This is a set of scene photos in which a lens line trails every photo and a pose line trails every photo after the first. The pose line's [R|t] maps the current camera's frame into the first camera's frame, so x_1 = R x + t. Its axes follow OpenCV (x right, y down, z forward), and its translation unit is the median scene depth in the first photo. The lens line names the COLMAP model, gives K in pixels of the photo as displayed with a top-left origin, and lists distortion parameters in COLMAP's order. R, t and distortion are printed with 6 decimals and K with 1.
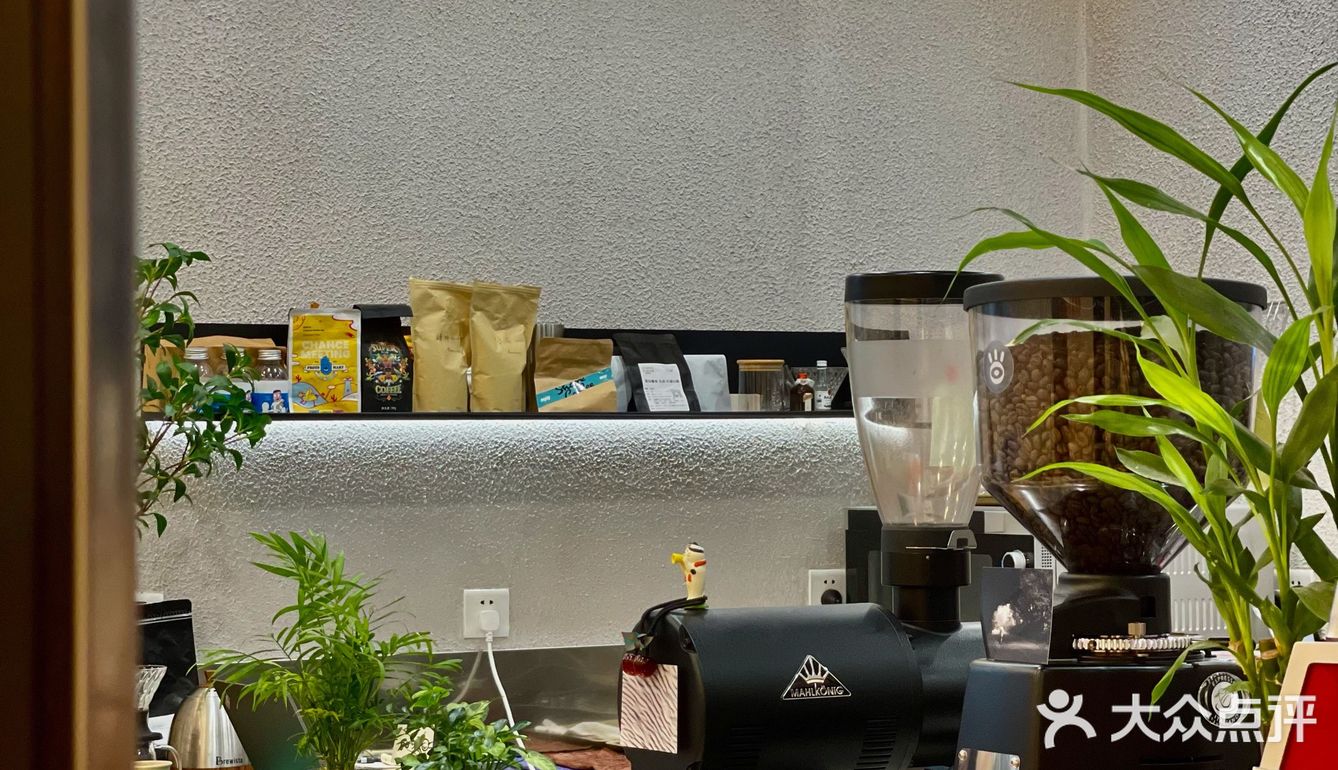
lens RADIAL K [[3676.6, 0, 670.8], [0, 3676.6, 383.3], [0, 0, 1]] dist [-0.020148, 0.000000]
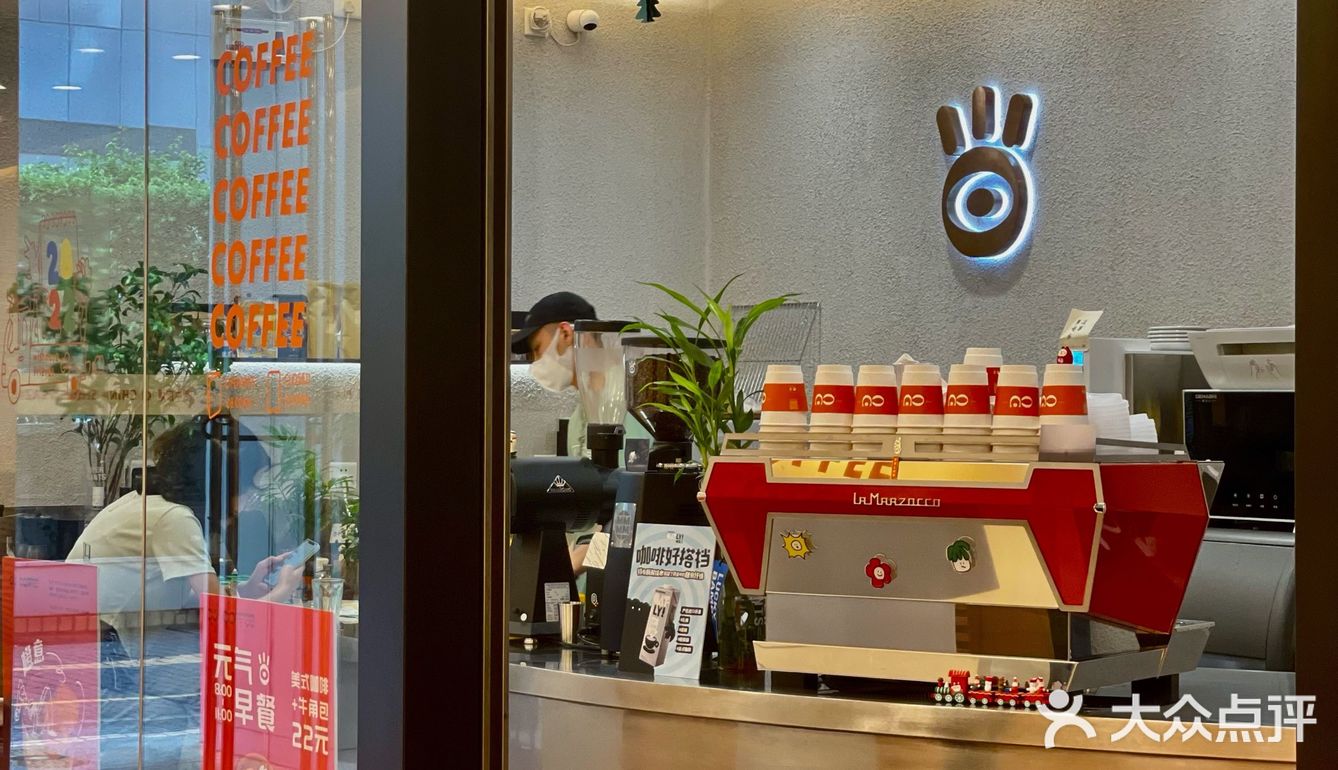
lens RADIAL K [[3676.6, 0, 669.7], [0, 3676.6, 385.2], [0, 0, 1]] dist [-0.020148, 0.000000]
pose [[0.996135, 0.016863, 0.086201, -0.104113], [-0.018924, 0.999553, 0.023144, -0.047021], [-0.085772, -0.024686, 0.996009, -1.506566]]
